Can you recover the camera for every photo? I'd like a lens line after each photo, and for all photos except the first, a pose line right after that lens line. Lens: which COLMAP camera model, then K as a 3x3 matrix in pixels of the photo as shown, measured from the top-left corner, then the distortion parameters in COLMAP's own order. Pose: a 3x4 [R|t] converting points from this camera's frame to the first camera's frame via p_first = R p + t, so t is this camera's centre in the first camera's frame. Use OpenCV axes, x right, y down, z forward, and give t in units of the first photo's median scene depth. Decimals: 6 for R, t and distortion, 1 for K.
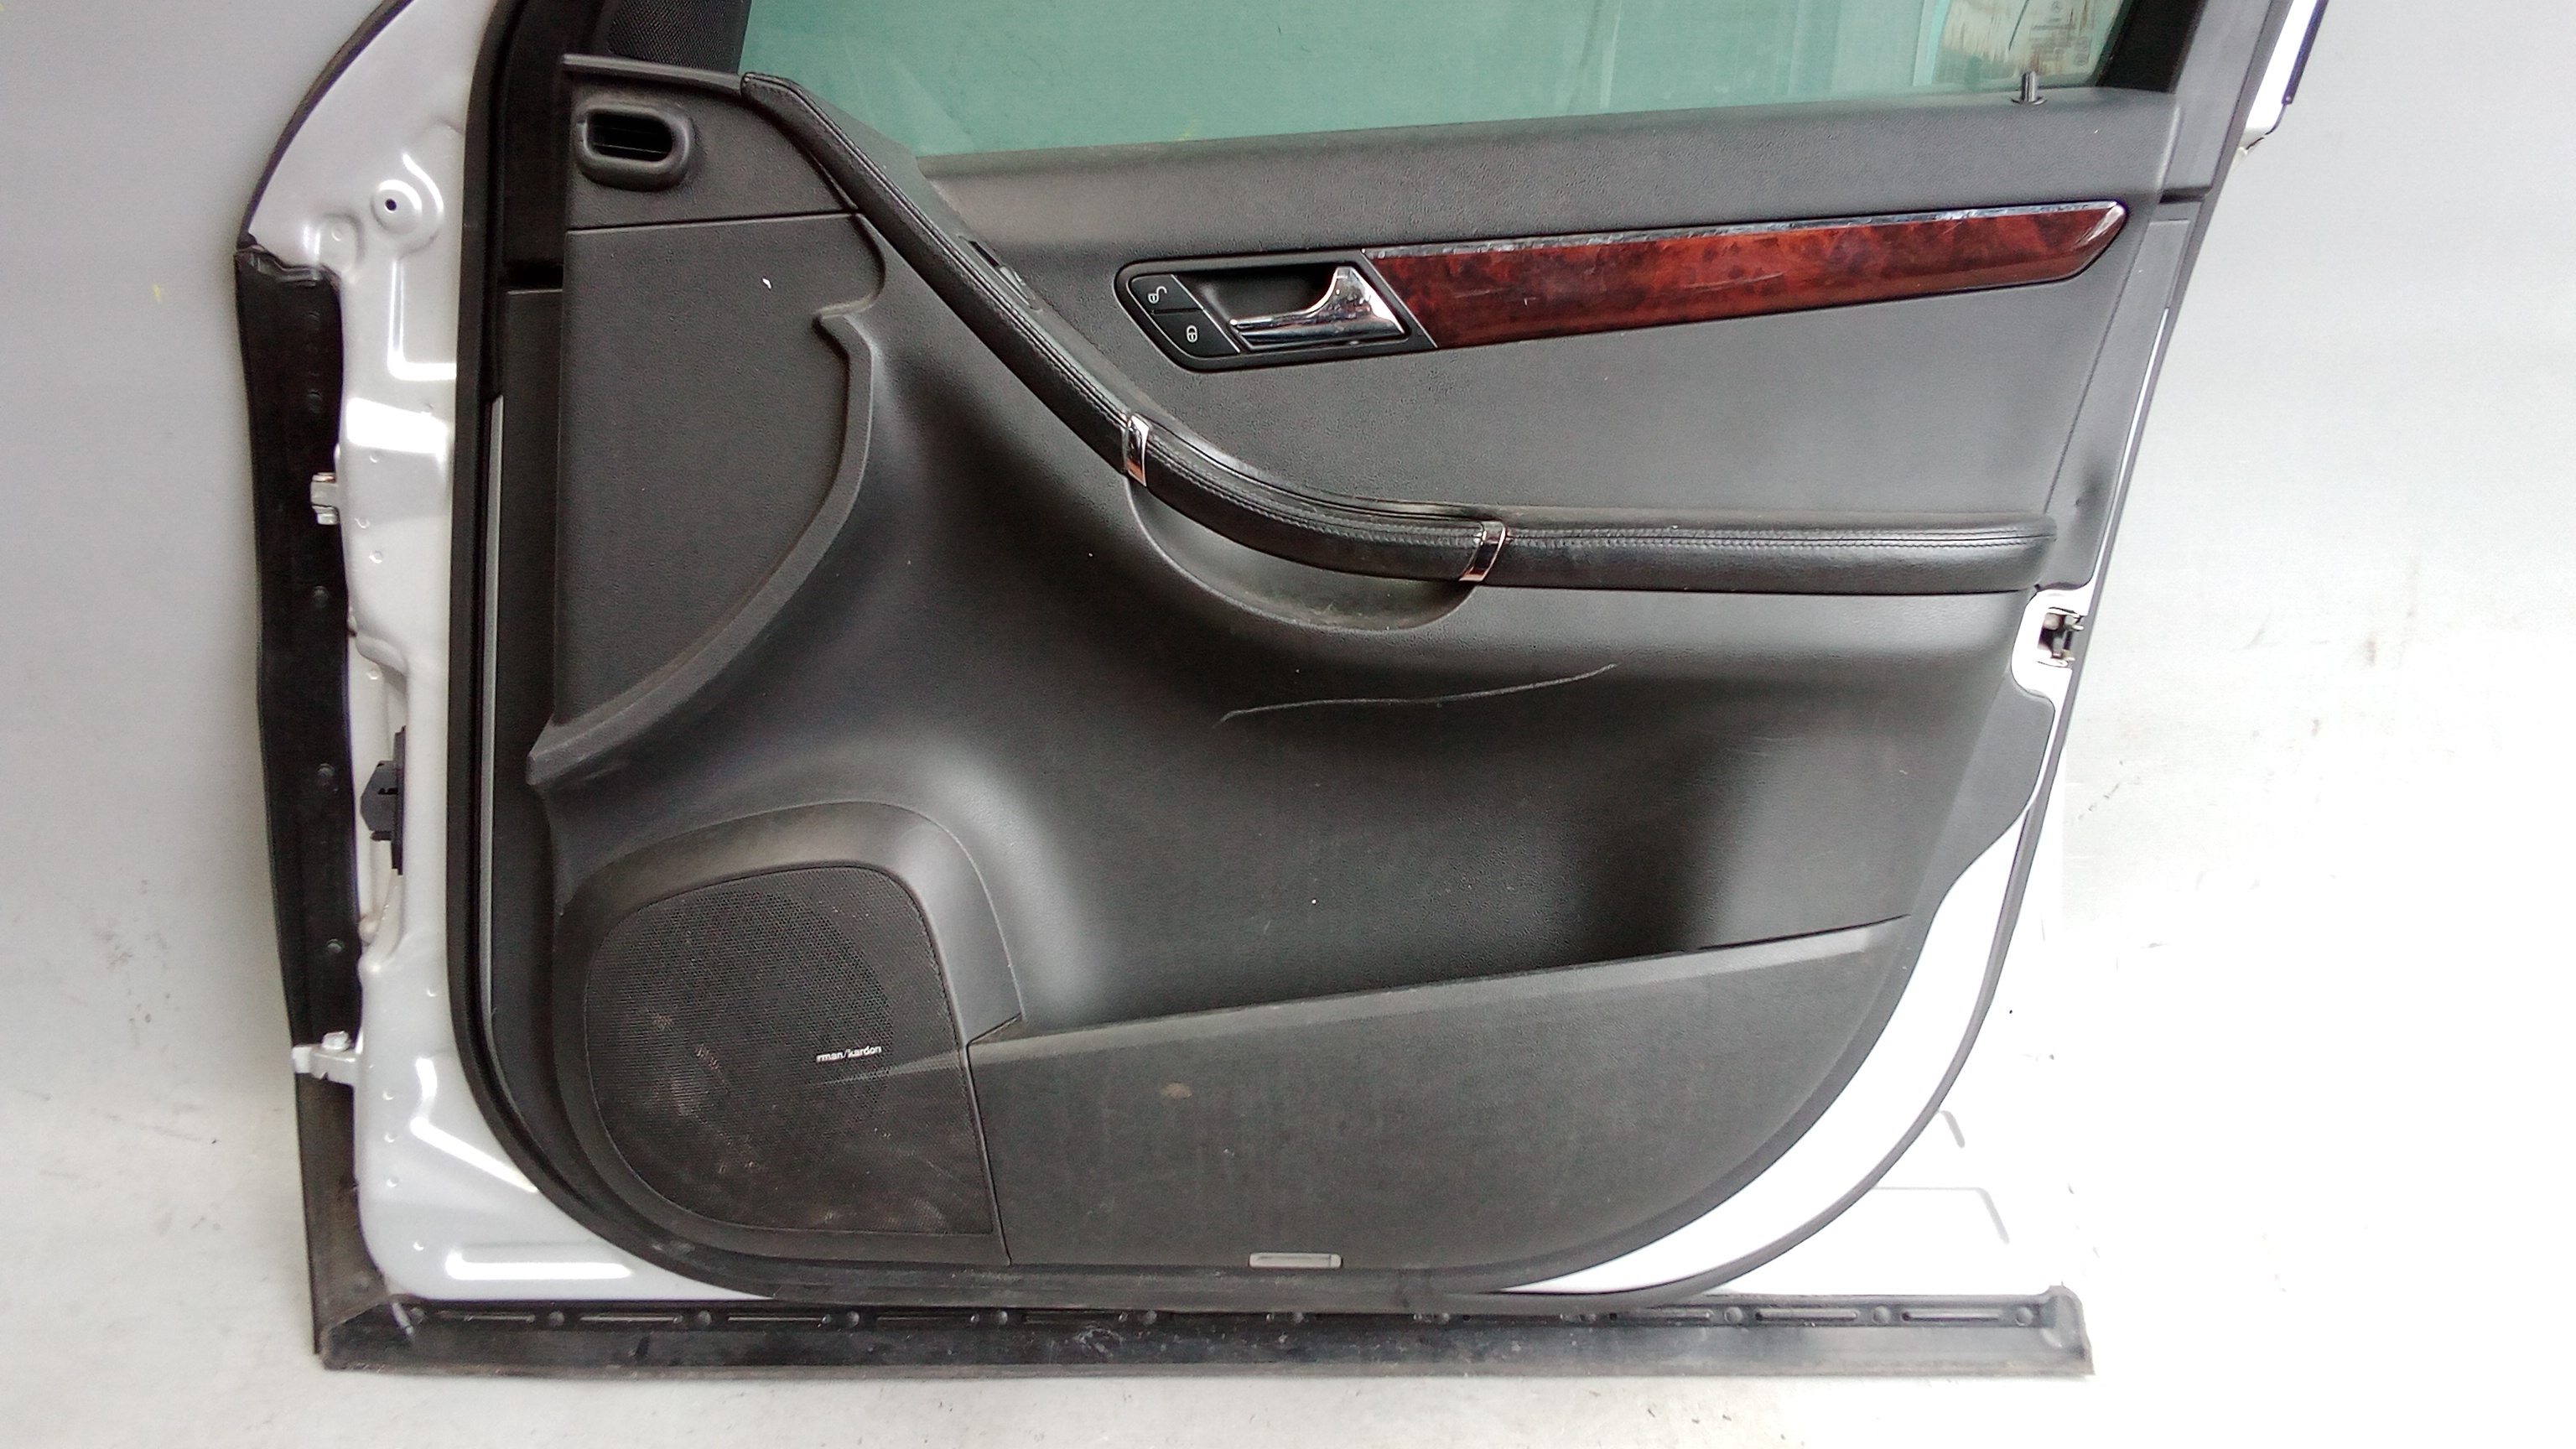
lens RADIAL K [[2025.2, 0, 1317.4], [0, 2025.2, 695.4], [0, 0, 1]] dist [0.032369, -0.065560]
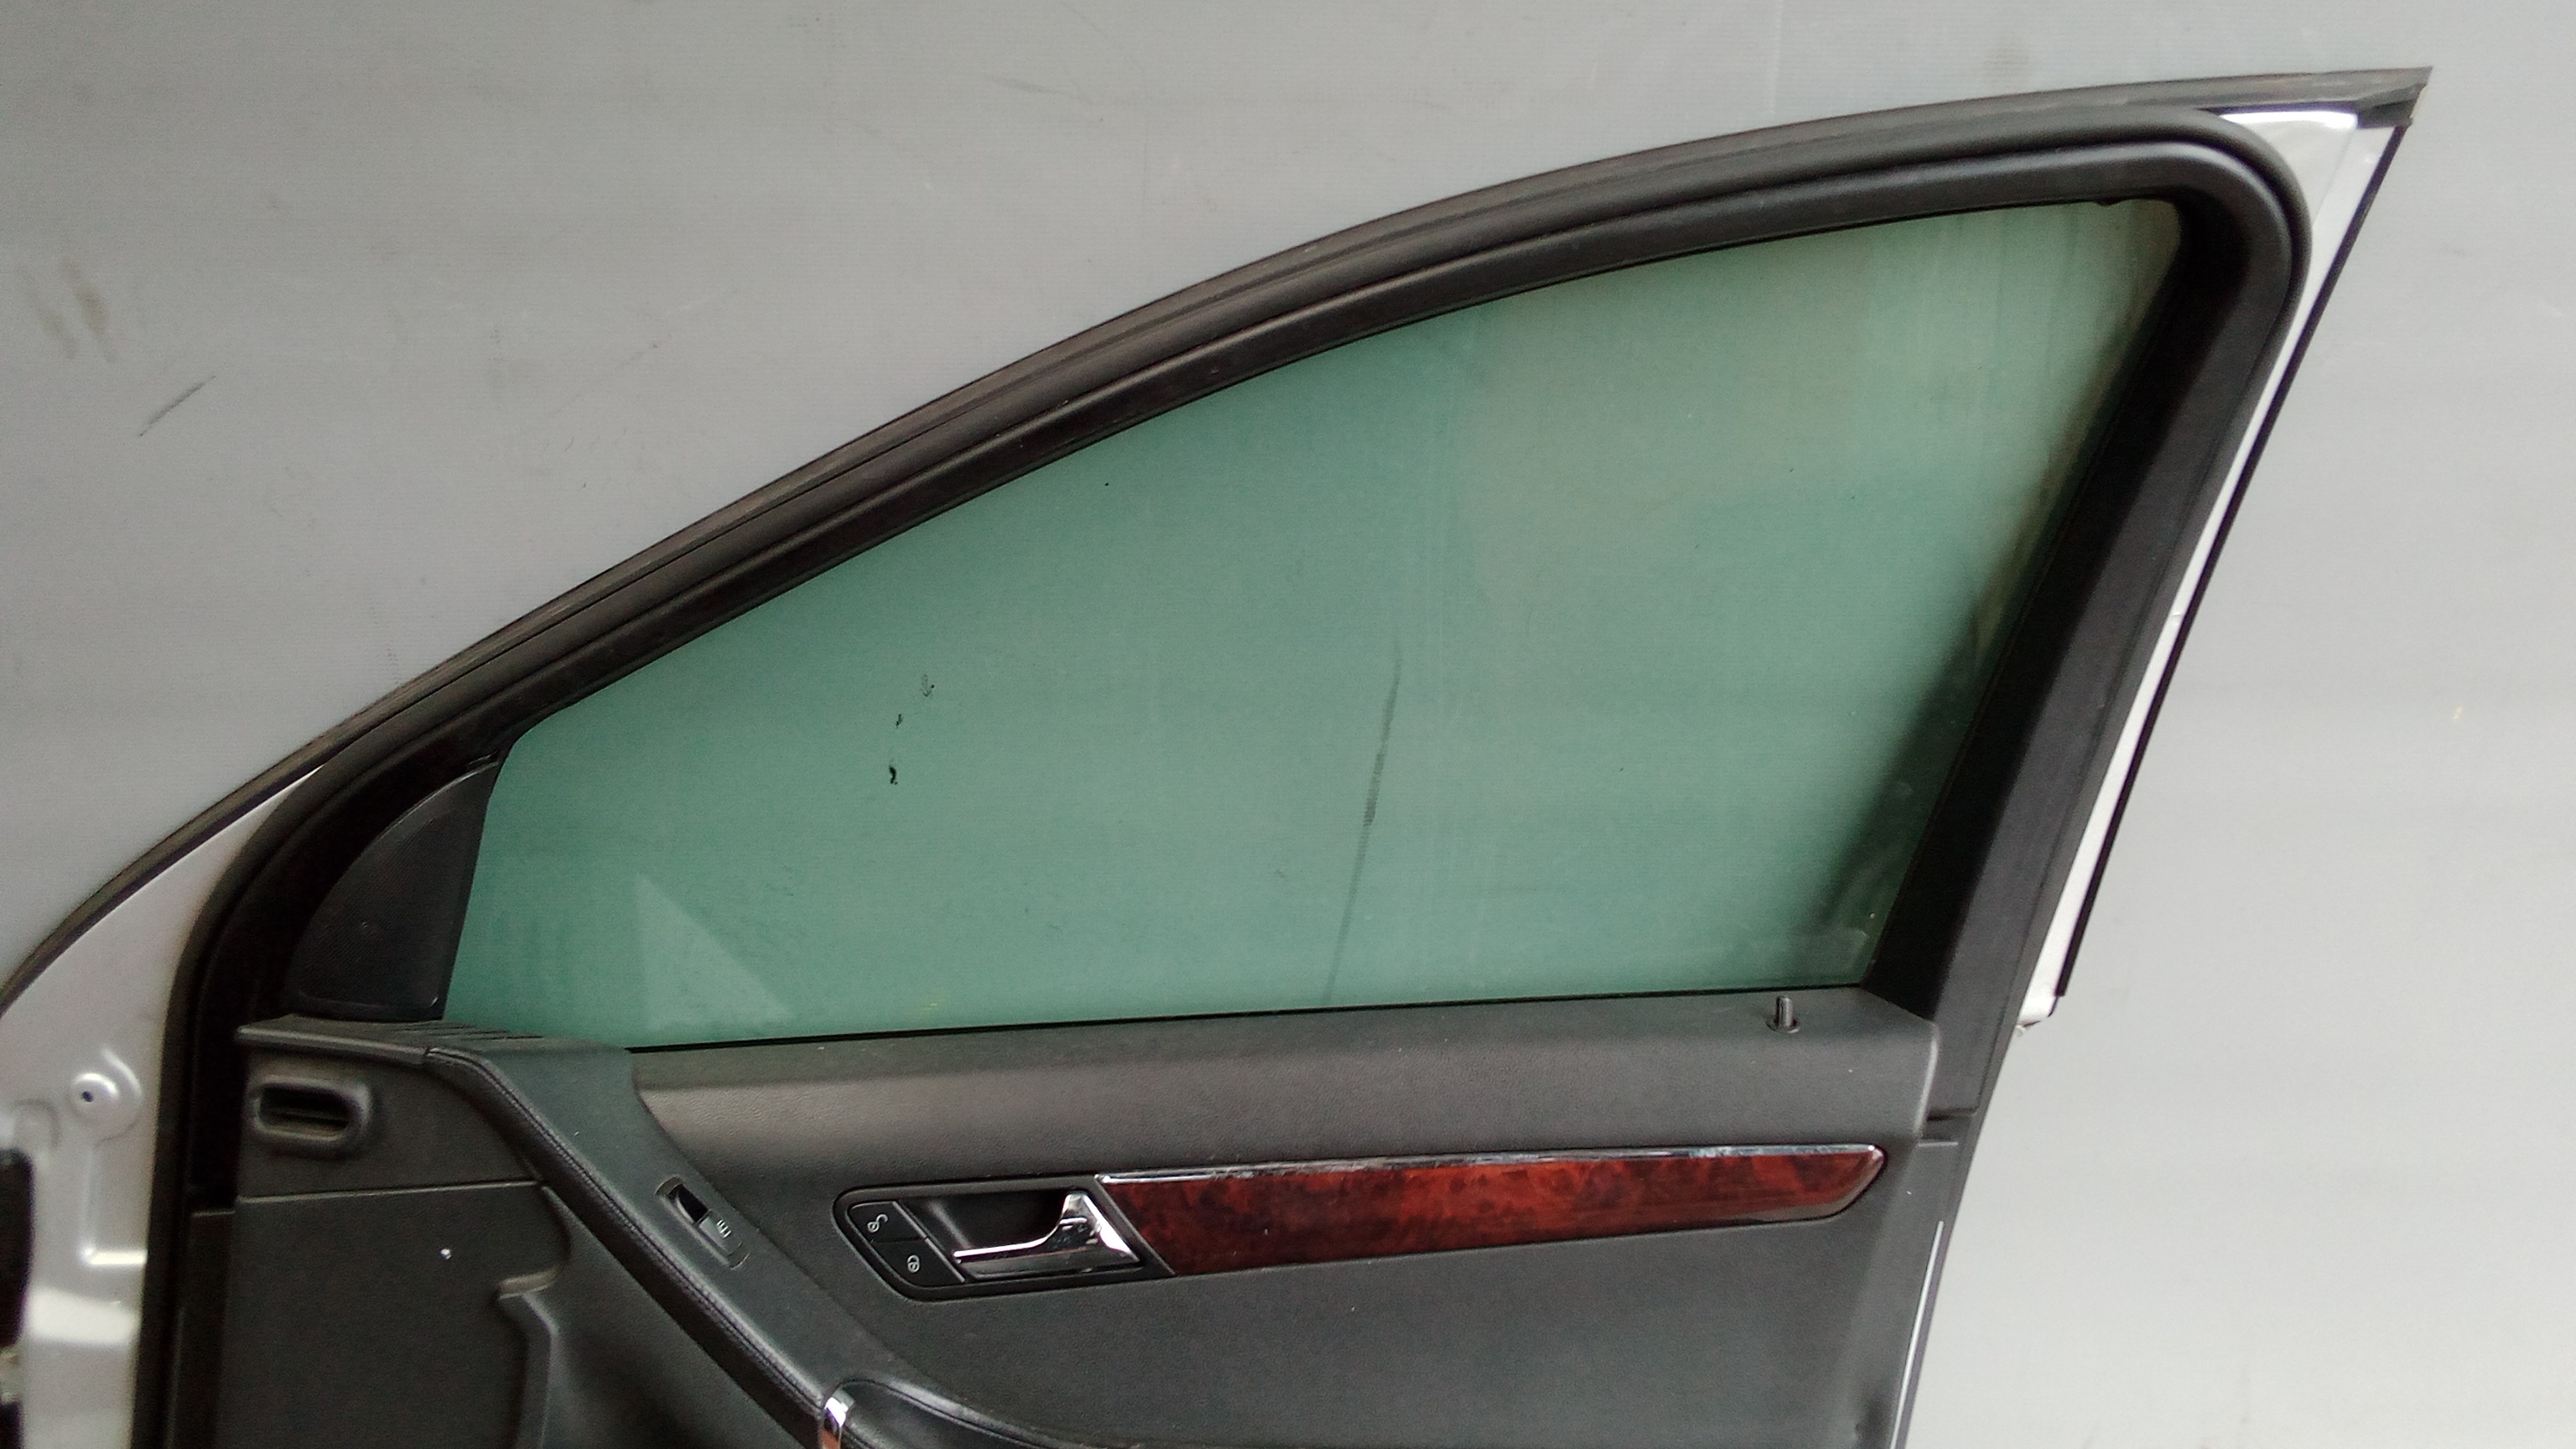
lens RADIAL K [[2025.2, 0, 1317.4], [0, 2025.2, 695.4], [0, 0, 1]] dist [0.032369, -0.065560]
pose [[0.999877, 0.004150, 0.015094, 0.109901], [-0.002028, 0.990431, -0.137995, -0.307558], [-0.015522, 0.137948, 0.990318, 0.022778]]
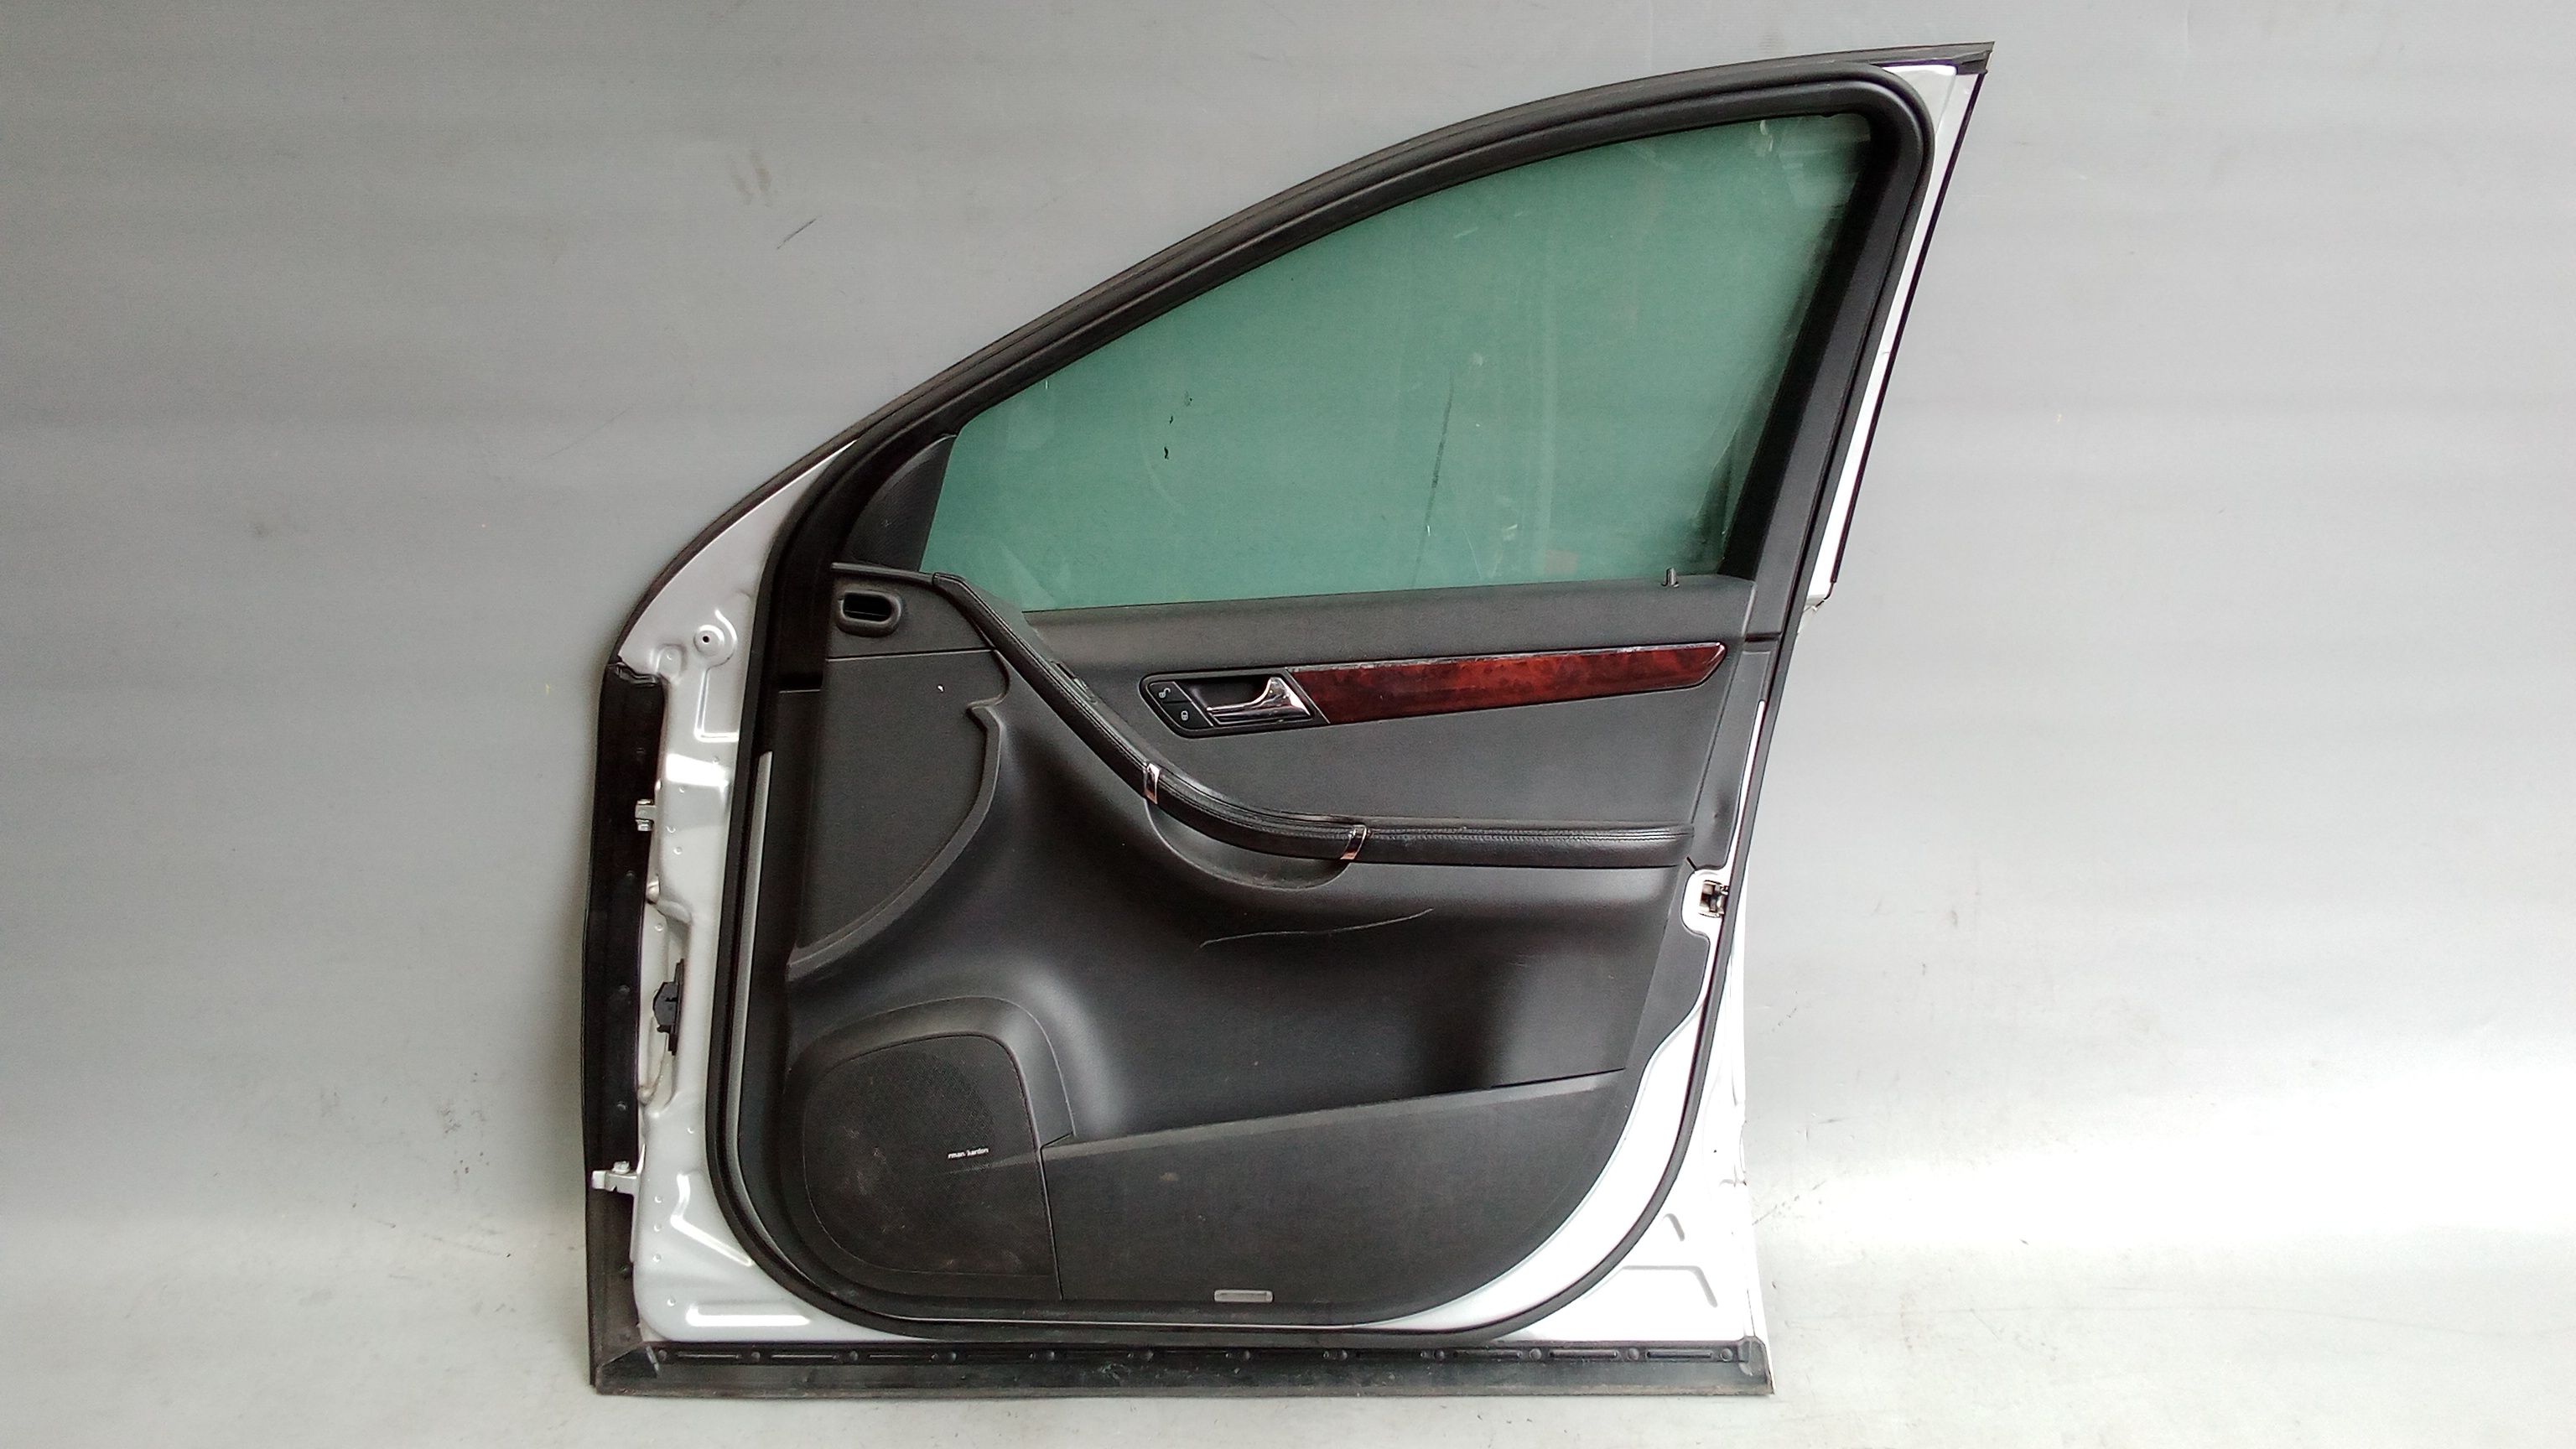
lens RADIAL K [[2025.2, 0, 1317.4], [0, 2025.2, 695.4], [0, 0, 1]] dist [0.032369, -0.065560]
pose [[0.999949, 0.000846, 0.010097, 0.031764], [0.000886, 0.985381, -0.170364, 0.092500], [-0.010094, 0.170364, 0.985330, -0.665368]]
